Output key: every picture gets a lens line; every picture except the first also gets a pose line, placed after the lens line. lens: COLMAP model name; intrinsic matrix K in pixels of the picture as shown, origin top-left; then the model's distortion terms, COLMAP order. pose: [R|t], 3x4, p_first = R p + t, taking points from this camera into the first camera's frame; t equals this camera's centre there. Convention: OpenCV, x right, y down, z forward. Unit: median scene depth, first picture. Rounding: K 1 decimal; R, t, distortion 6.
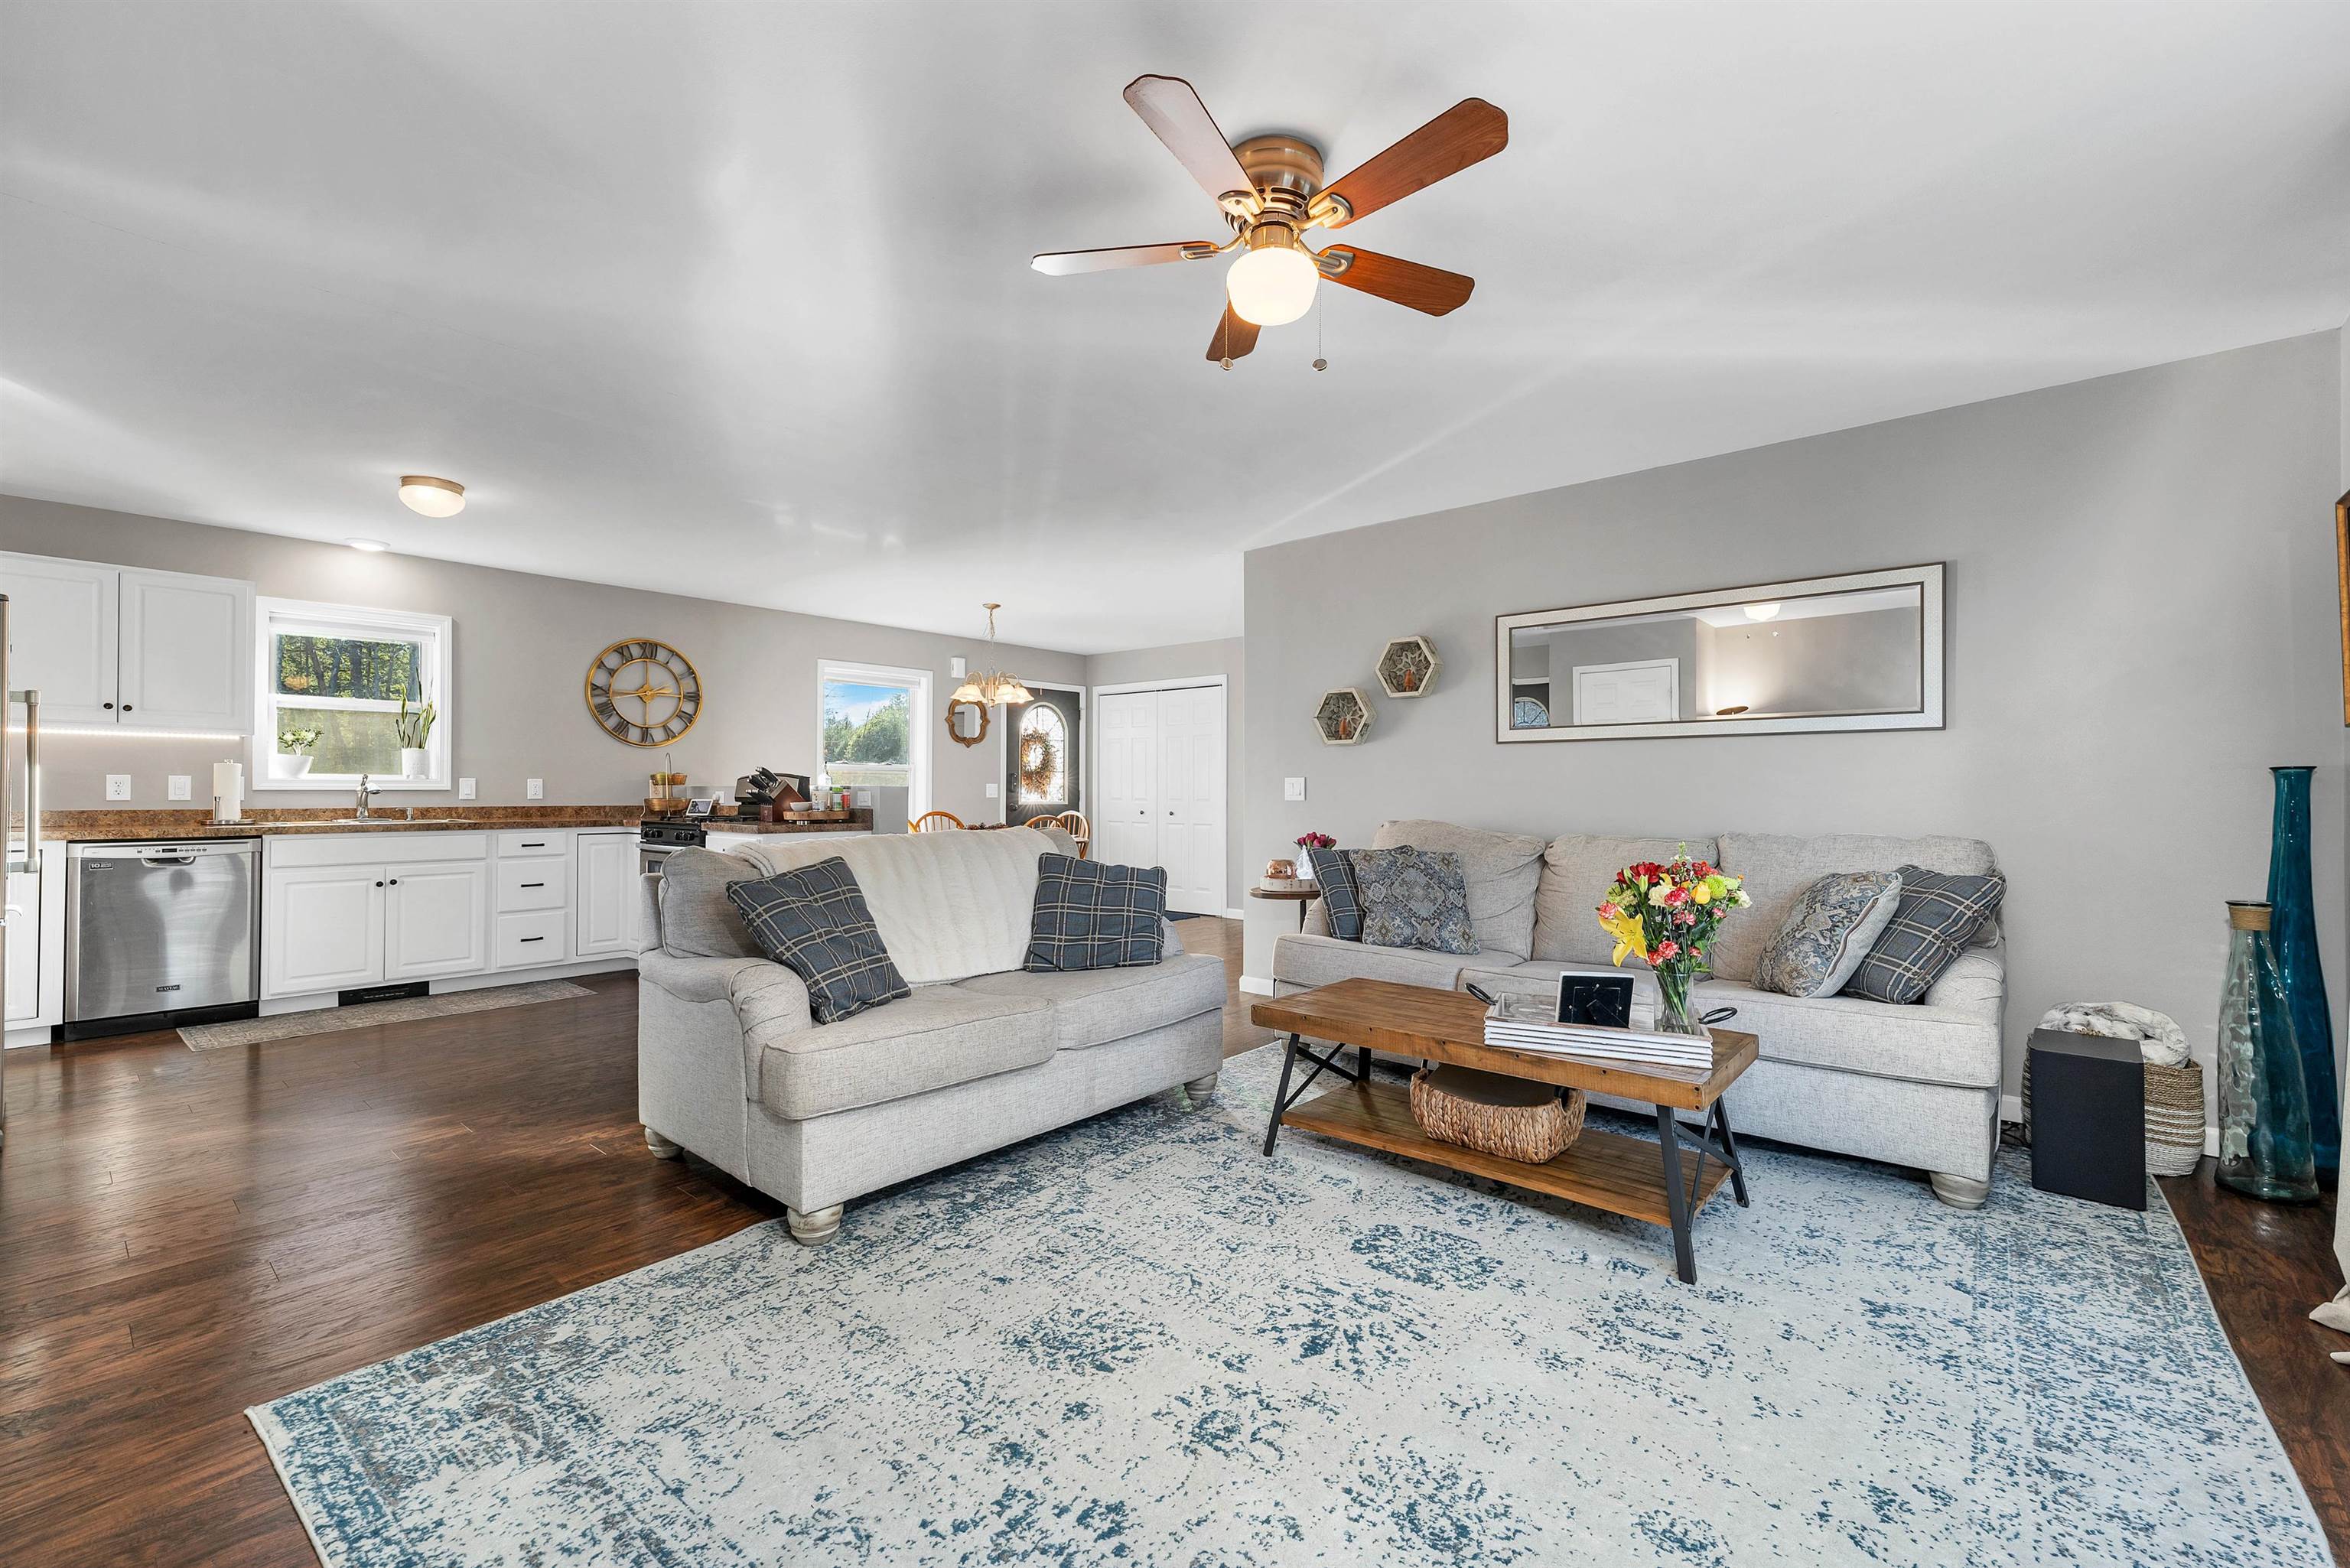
lens RADIAL K [[988.6, 0, 1174.2], [0, 988.6, 776.1], [0, 0, 1]] dist [0.006782, -0.001234]
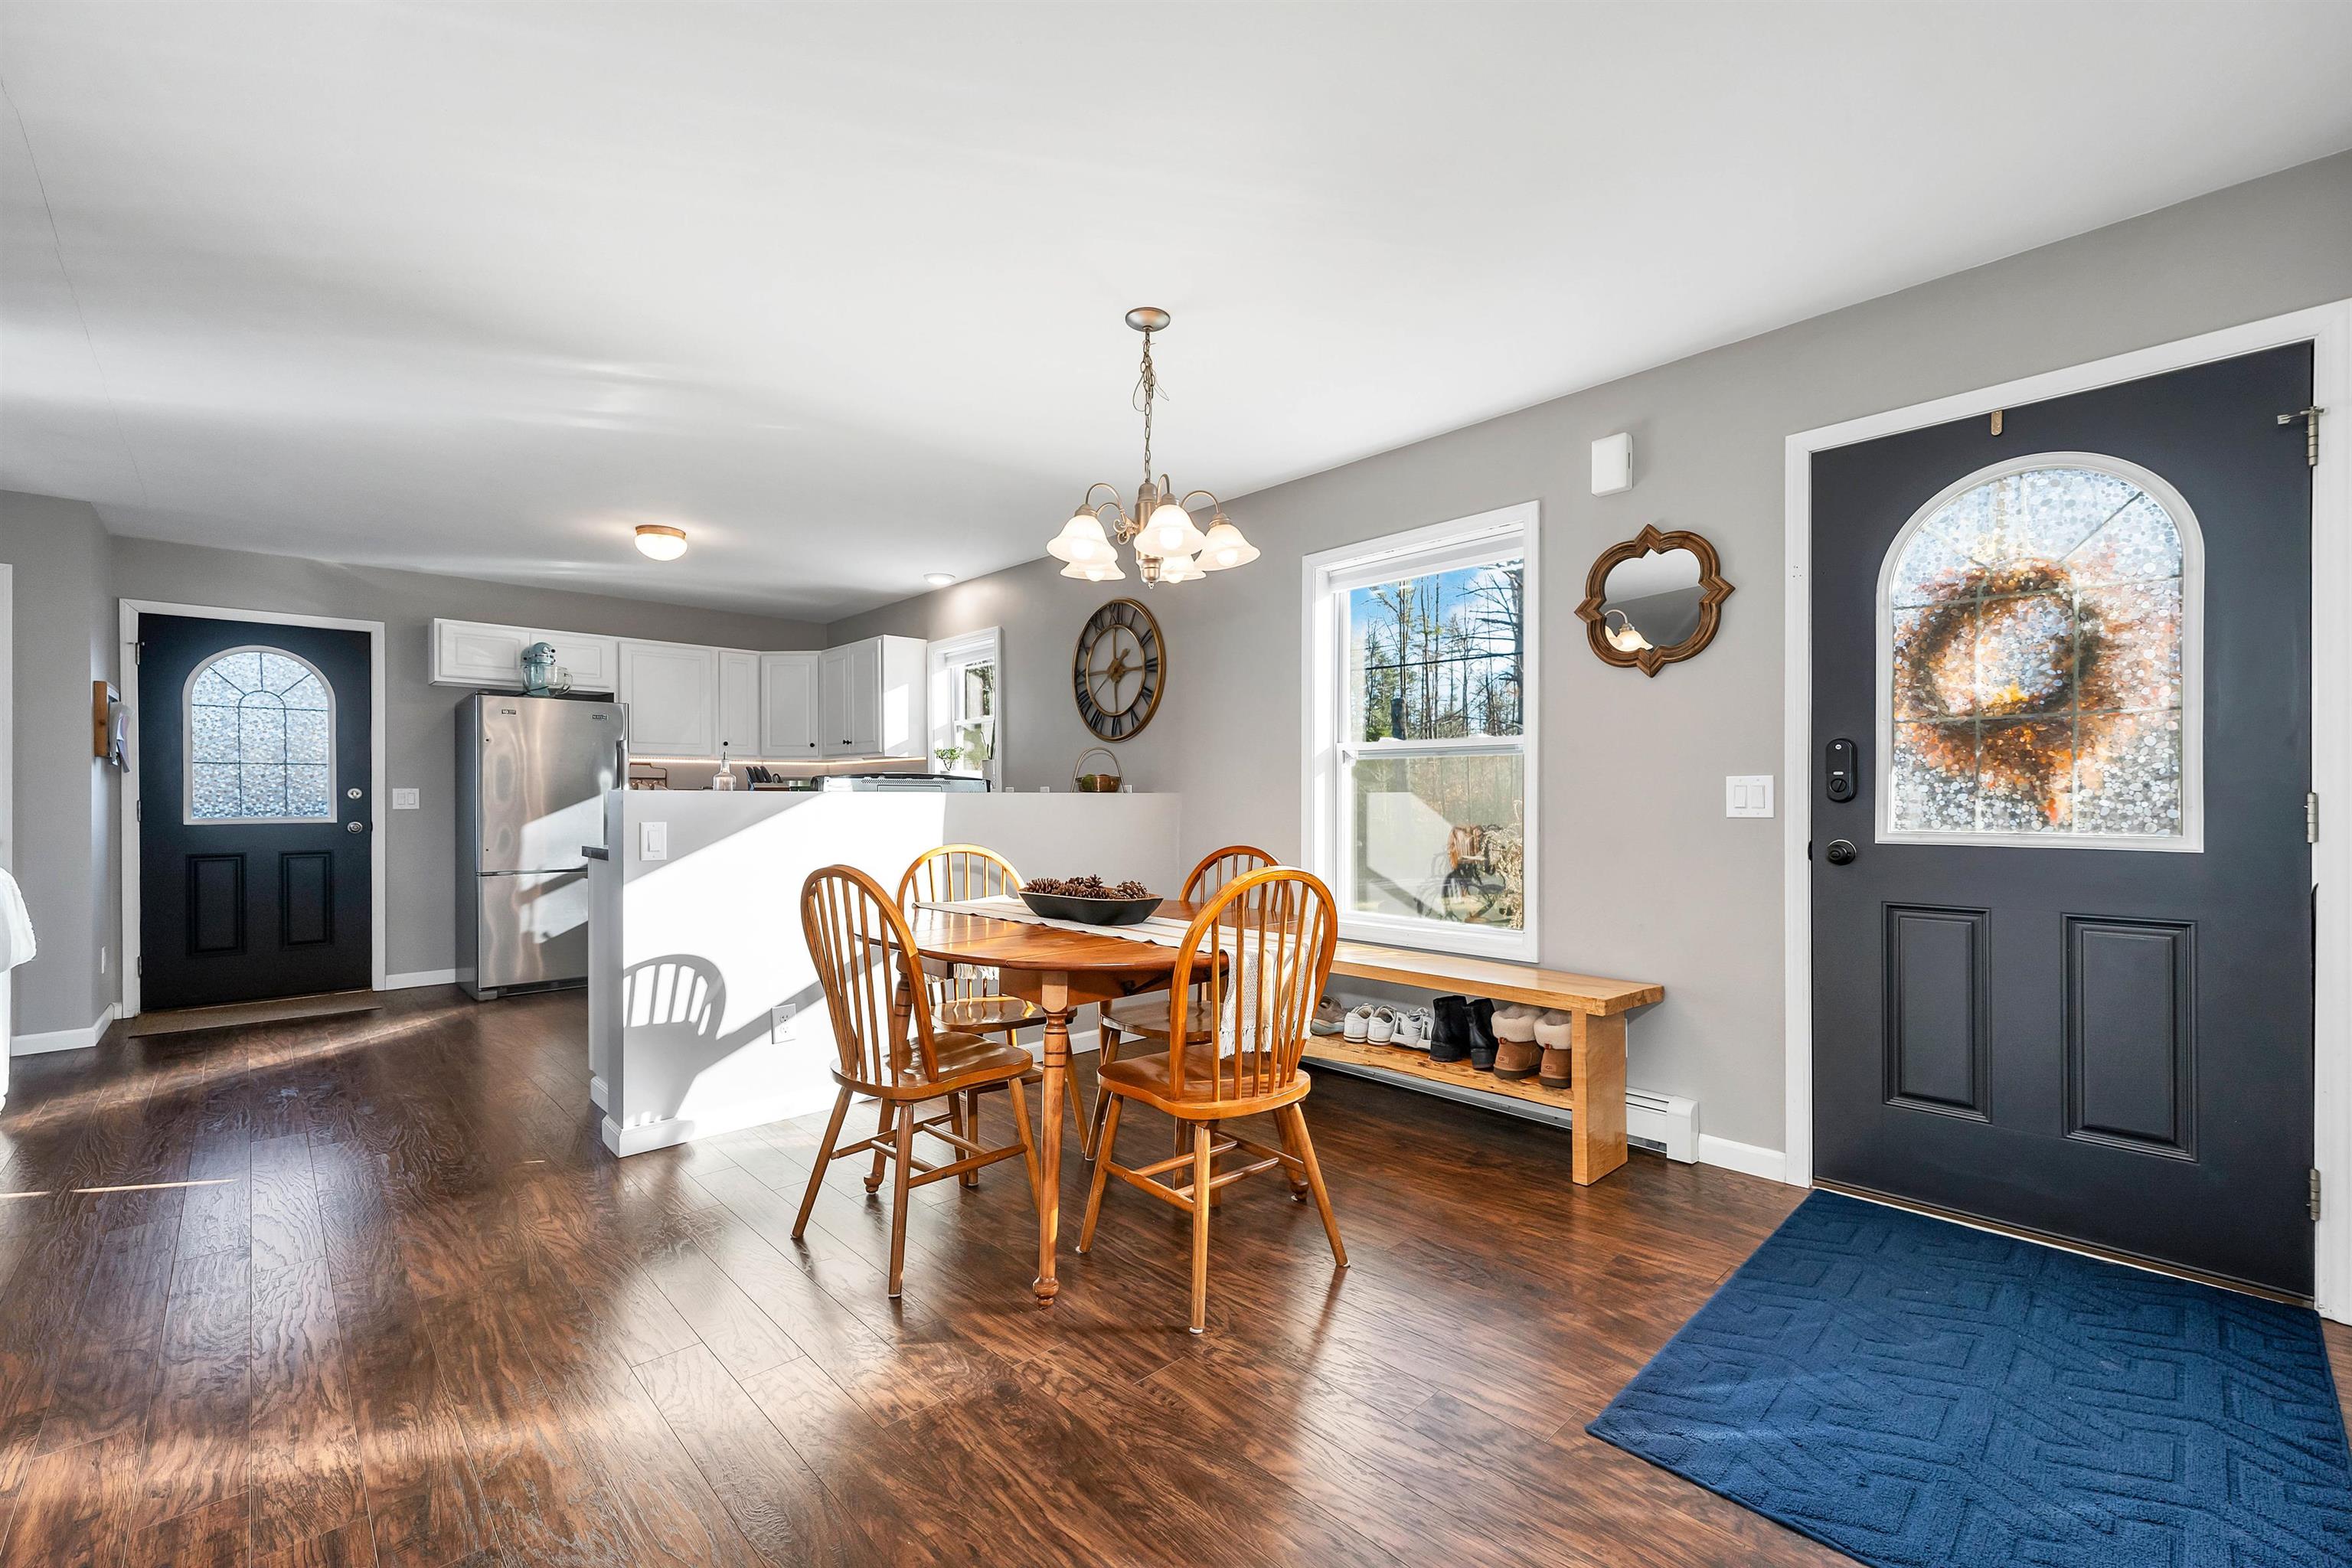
lens RADIAL K [[989.5, 0, 1171.1], [0, 989.5, 796.6], [0, 0, 1]] dist [0.006782, -0.001234]
pose [[-0.103136, -0.005277, -0.994653, 0.519340], [0.016980, 0.999831, -0.007065, 0.044953], [0.994522, -0.017618, -0.103029, 2.751840]]
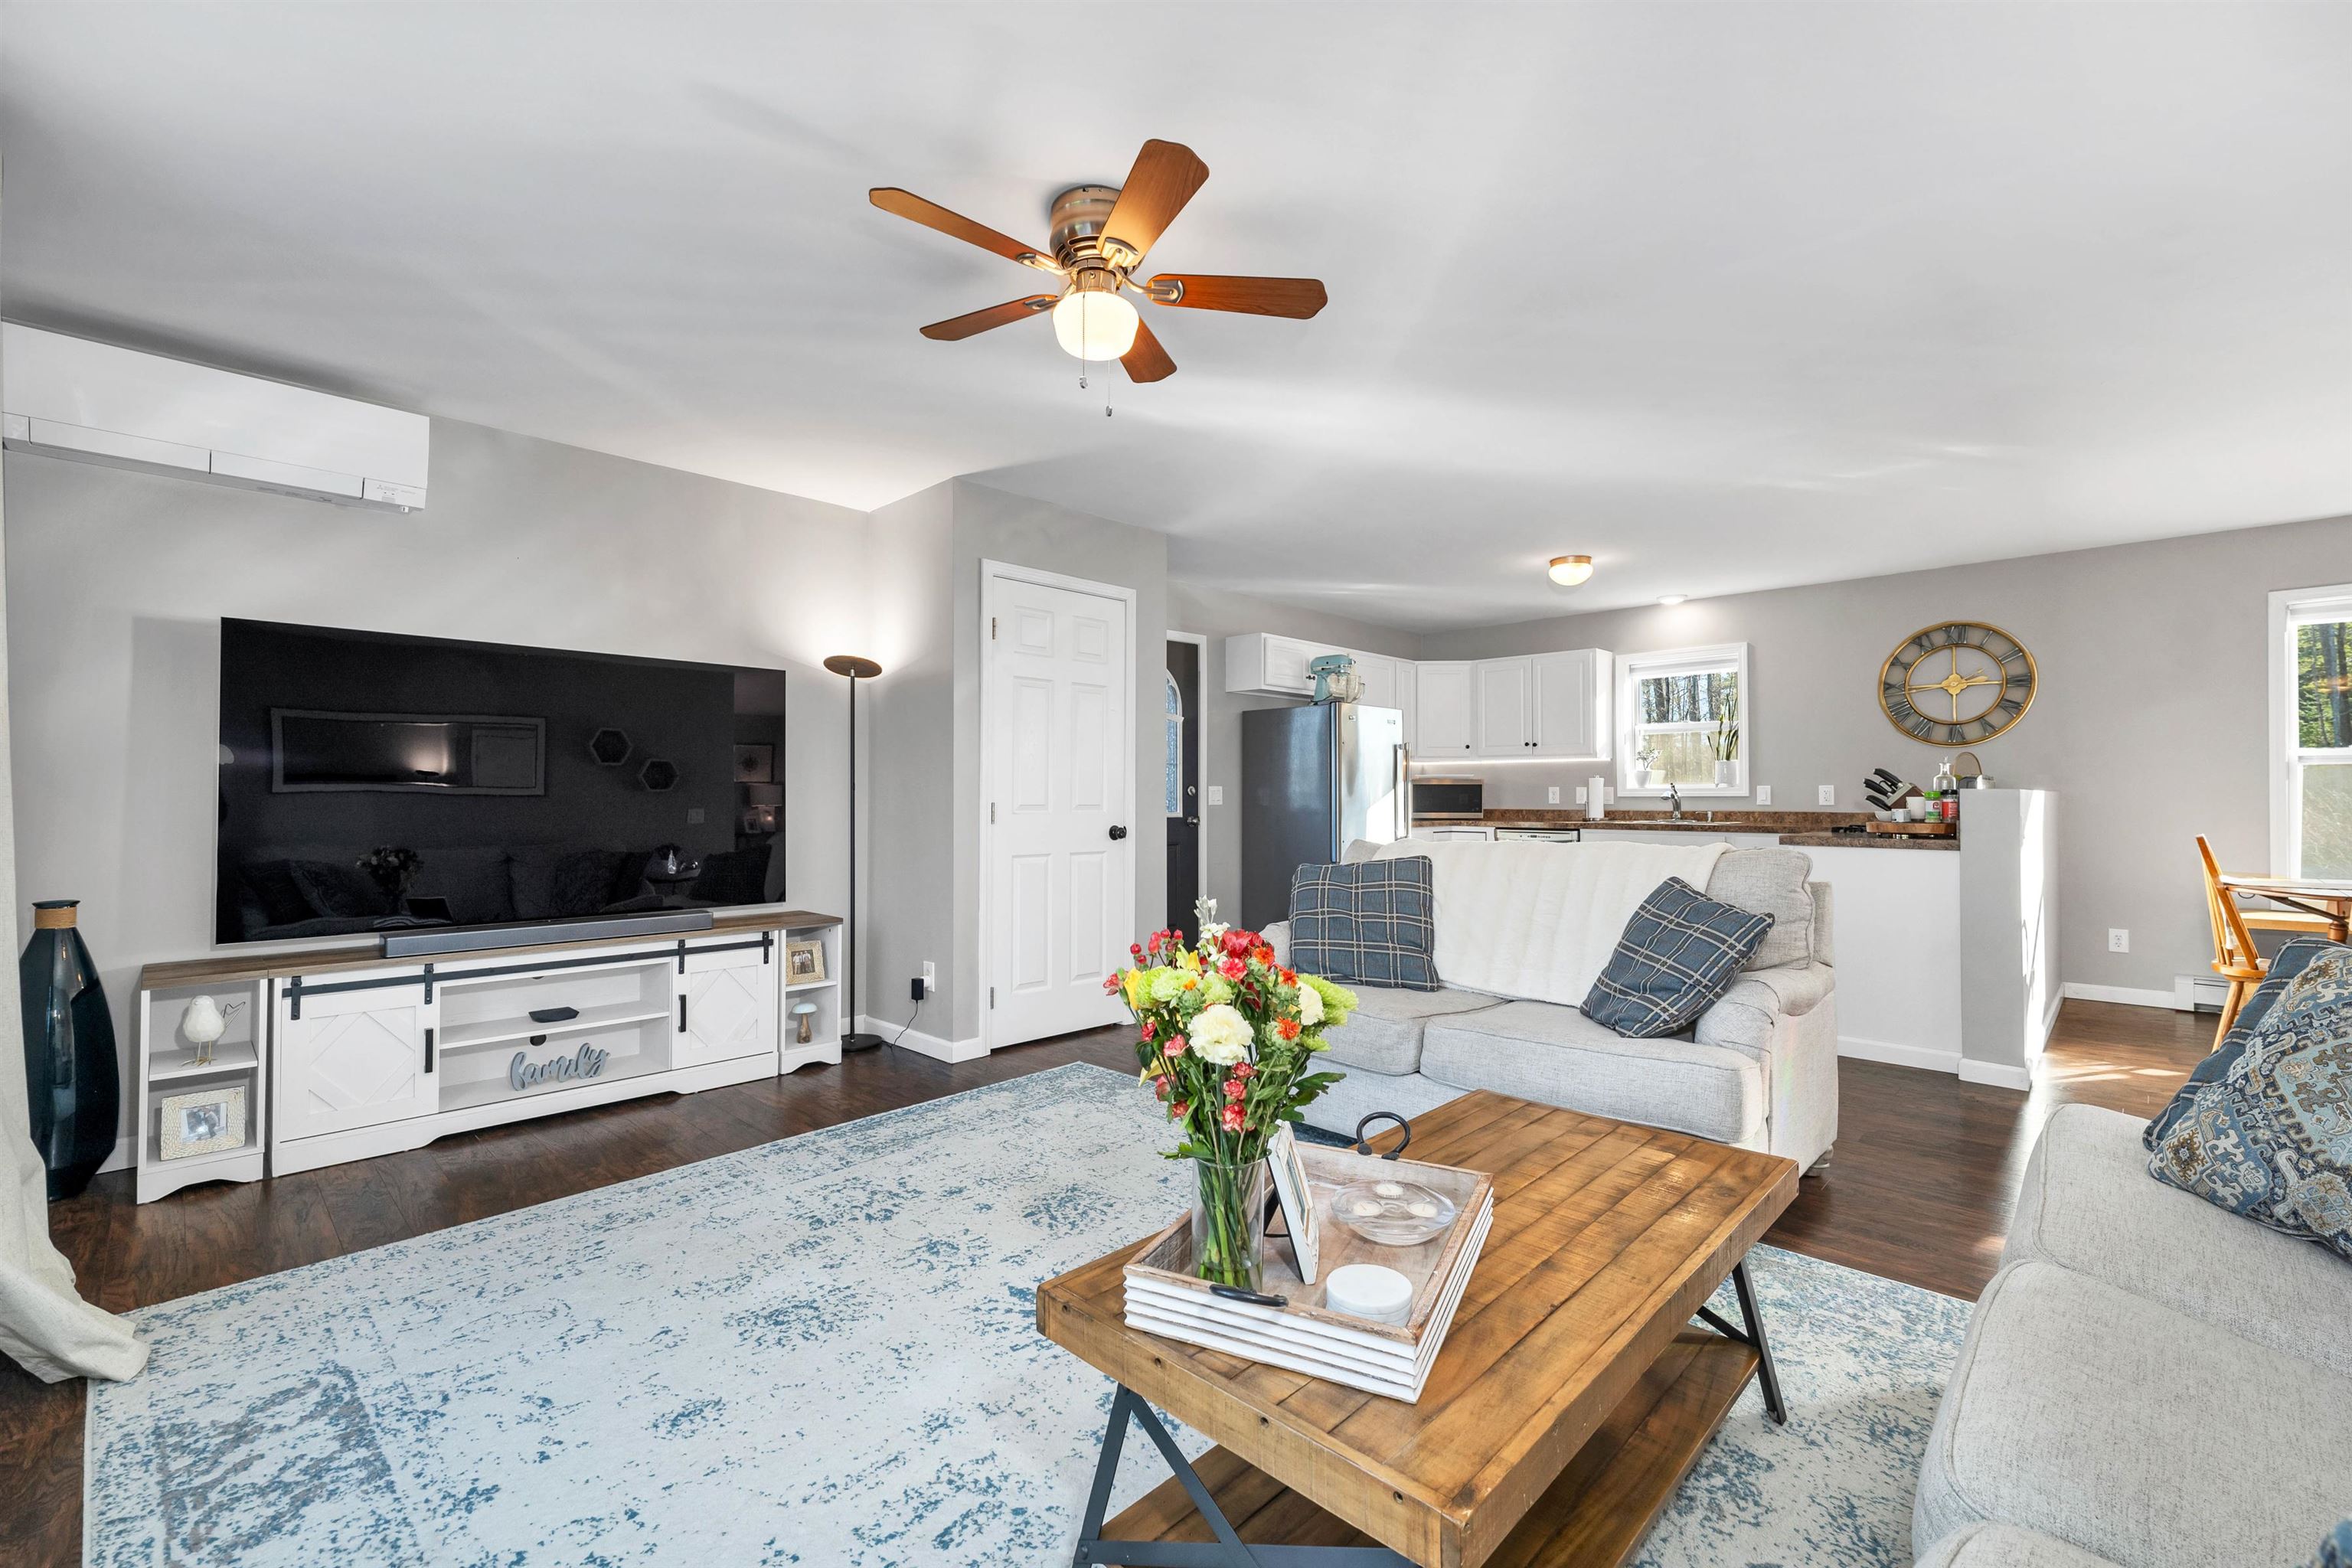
lens RADIAL K [[989.5, 0, 1176.6], [0, 989.5, 794.5], [0, 0, 1]] dist [0.006782, -0.001234]
pose [[-0.062871, -0.003549, -0.998015, 0.923769], [0.016561, 0.999852, -0.004599, 0.013109], [0.997884, -0.016818, -0.062803, 0.922534]]
